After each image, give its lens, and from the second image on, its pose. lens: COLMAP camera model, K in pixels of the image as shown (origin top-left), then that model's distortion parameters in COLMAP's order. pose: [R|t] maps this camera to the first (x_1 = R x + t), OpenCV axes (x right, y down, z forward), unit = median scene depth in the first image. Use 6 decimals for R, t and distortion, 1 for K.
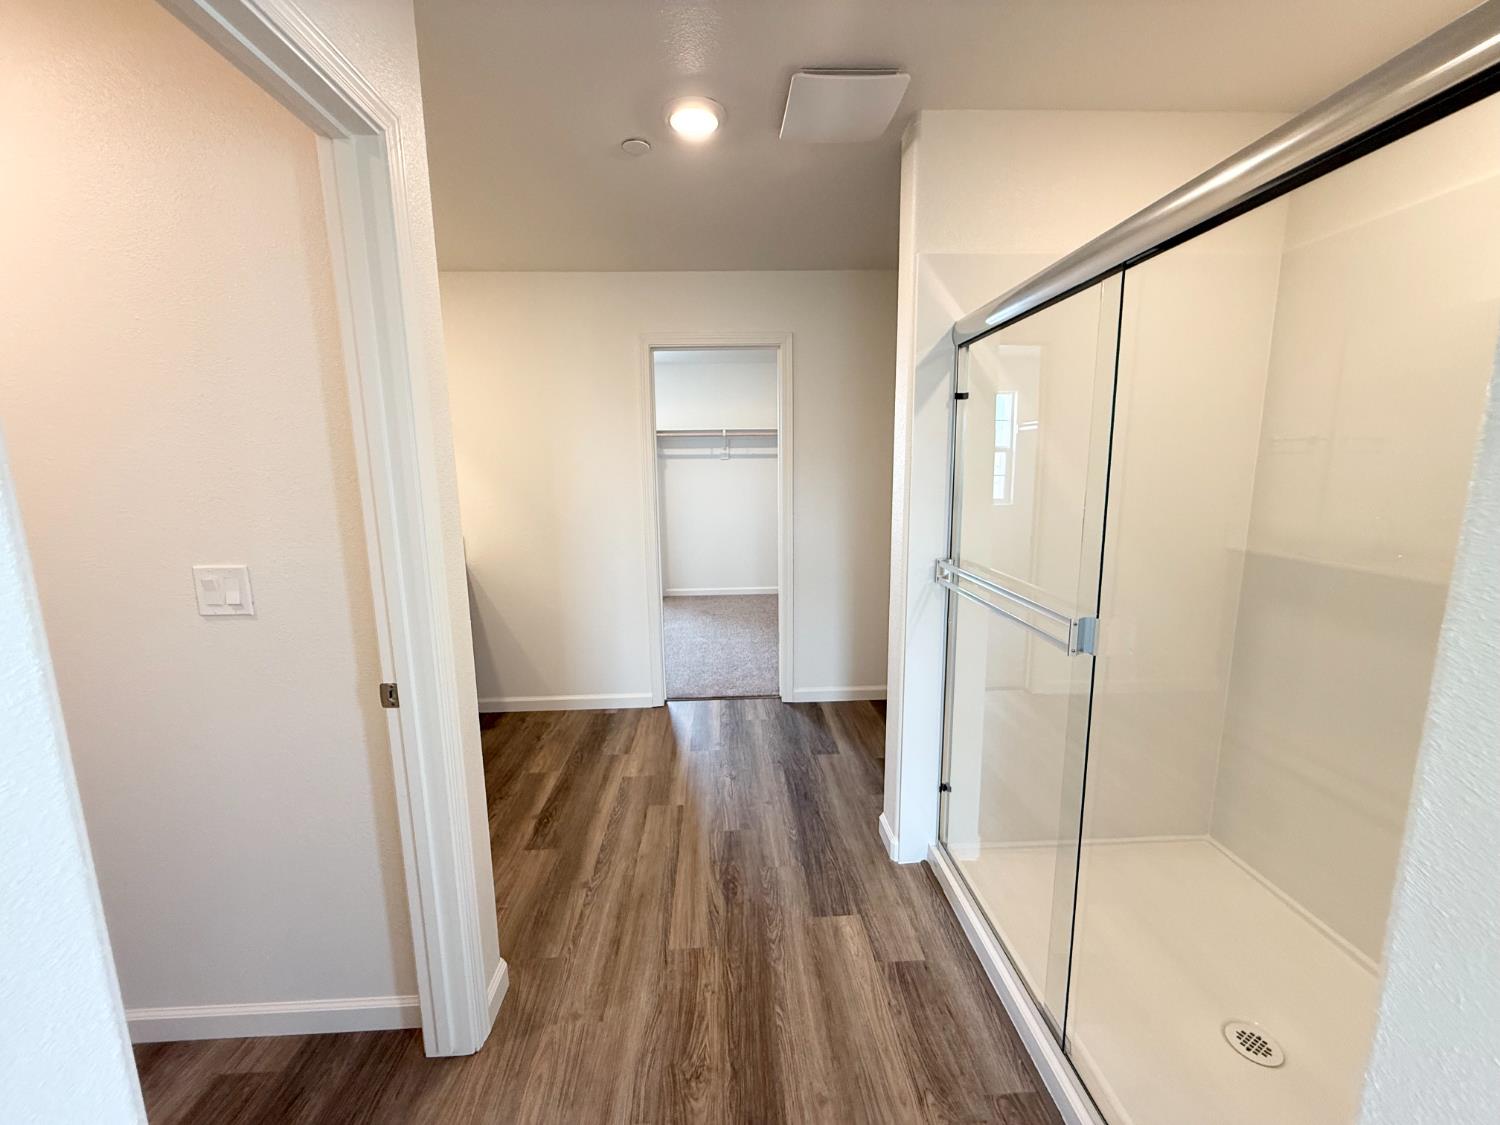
lens RADIAL K [[600.2, 0, 746.5], [0, 600.2, 561.9], [0, 0, 1]] dist [0.002356, 0.000162]
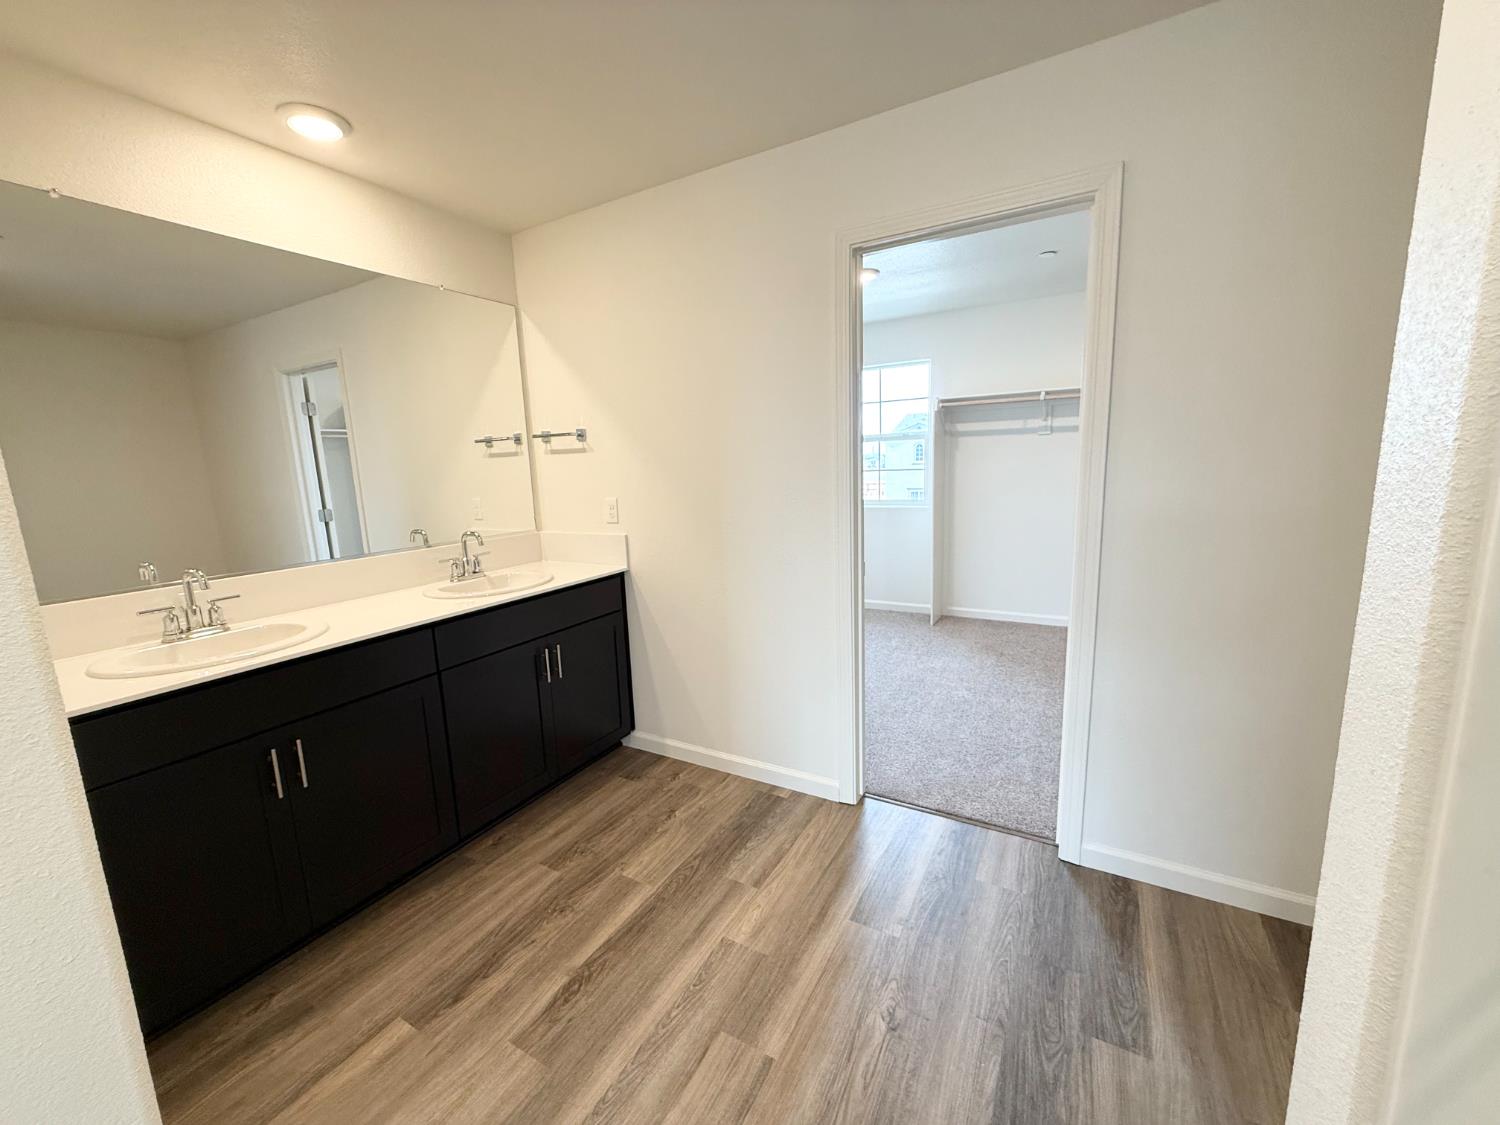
lens RADIAL K [[600.2, 0, 746.5], [0, 600.2, 561.9], [0, 0, 1]] dist [0.002356, 0.000162]
pose [[0.845763, 0.074016, -0.528400, 0.107656], [-0.063324, 0.997257, 0.038334, -0.053780], [0.529787, 0.001039, 0.848130, 0.443276]]
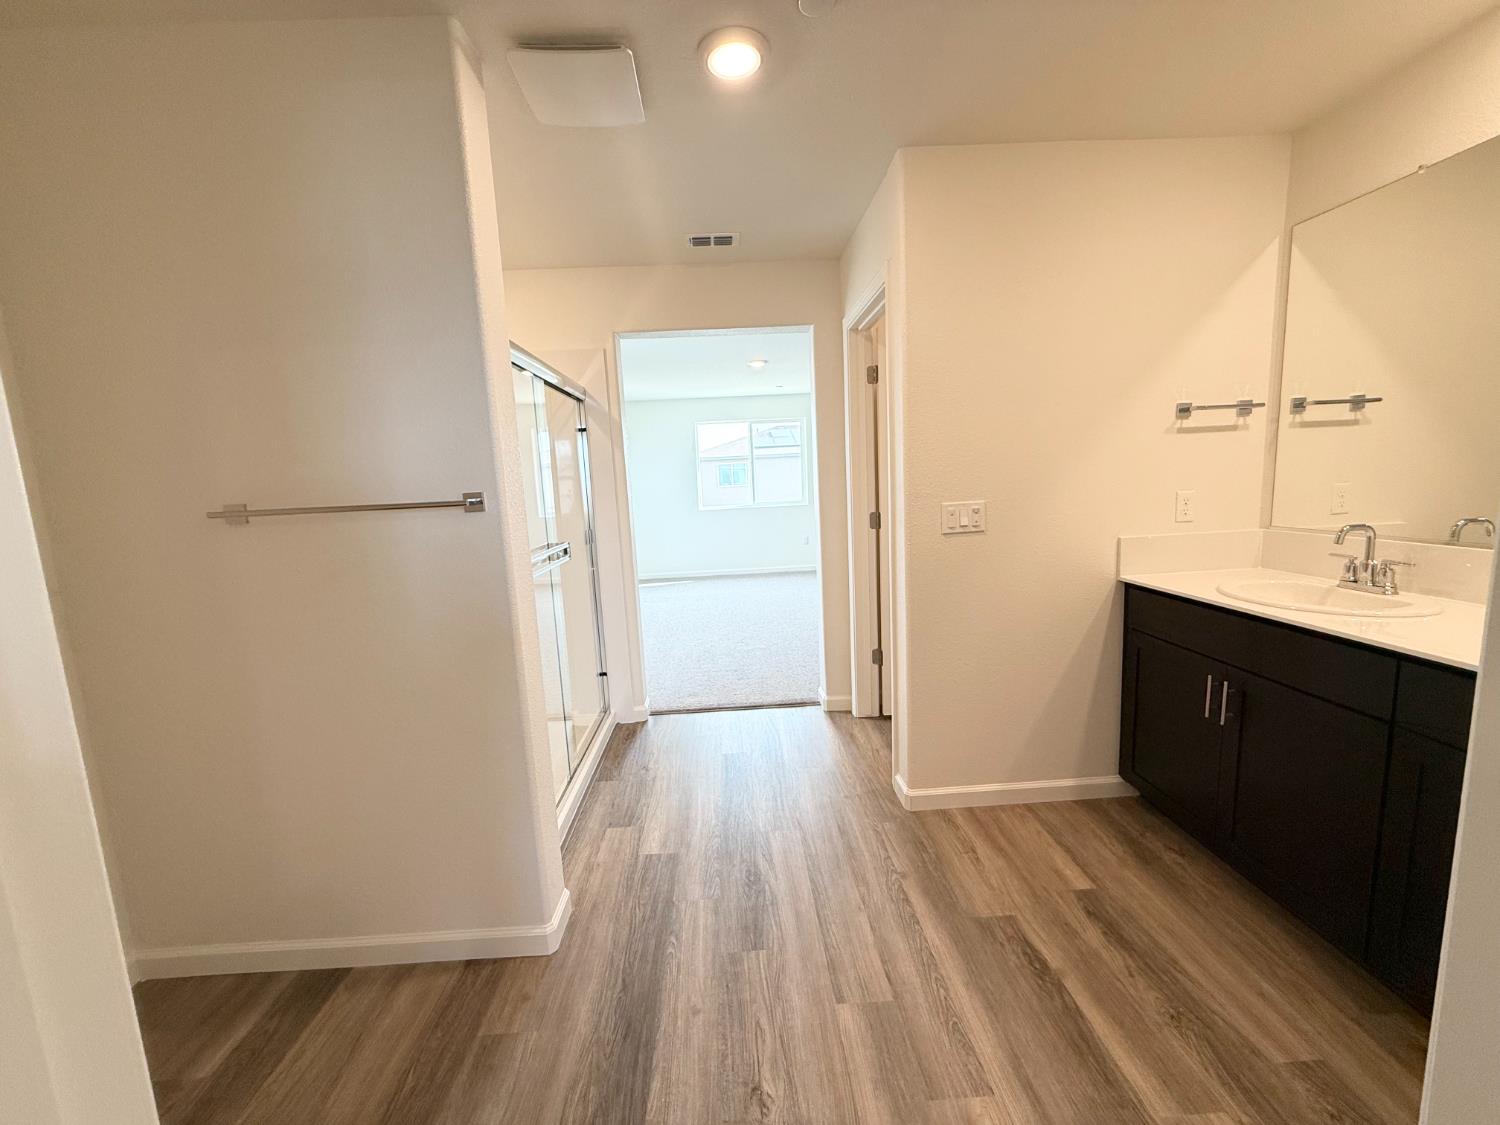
lens RADIAL K [[600.2, 0, 746.5], [0, 600.2, 561.9], [0, 0, 1]] dist [0.002356, 0.000162]
pose [[-0.997920, 0.062075, 0.017410, -0.044927], [0.064444, 0.952654, 0.297150, -0.170568], [0.001860, 0.297653, -0.954672, 1.219707]]
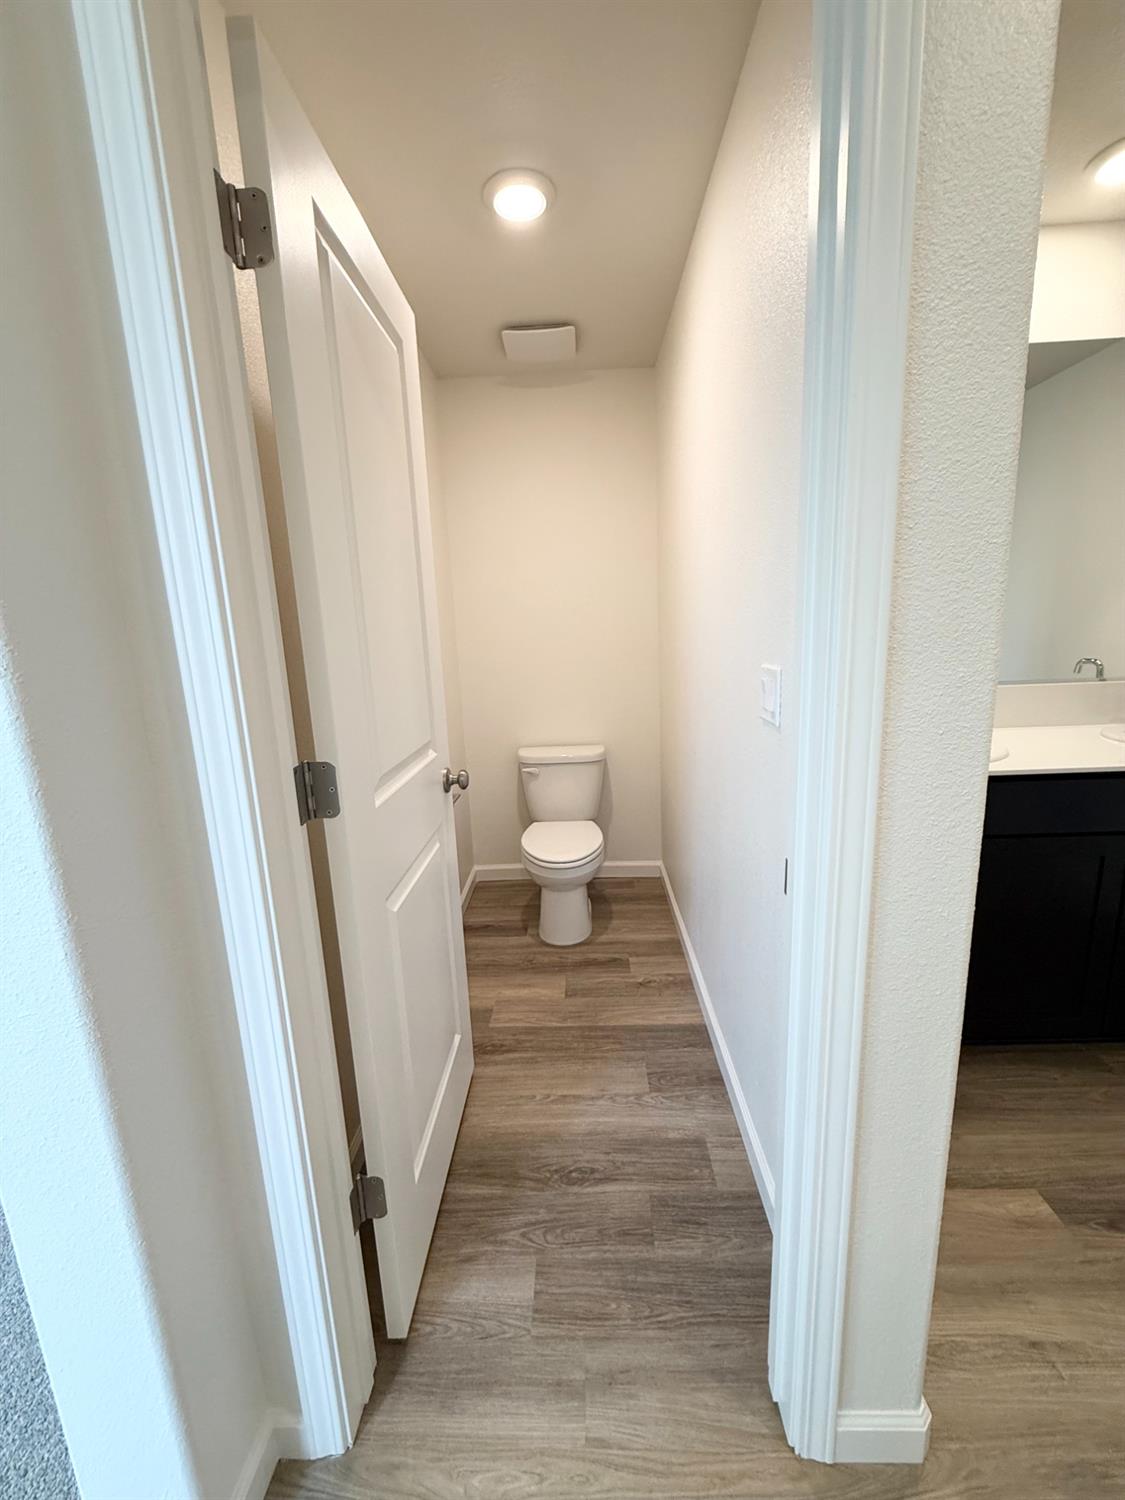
lens RADIAL K [[600.2, 0, 562.4], [0, 600.2, 746.0], [0, 0, 1]] dist [0.002356, 0.000162]
pose [[-0.068815, 0.214805, -0.974230, 0.019490], [-0.121397, 0.967485, 0.221892, -0.018003], [0.990216, 0.133538, -0.040501, 0.335765]]
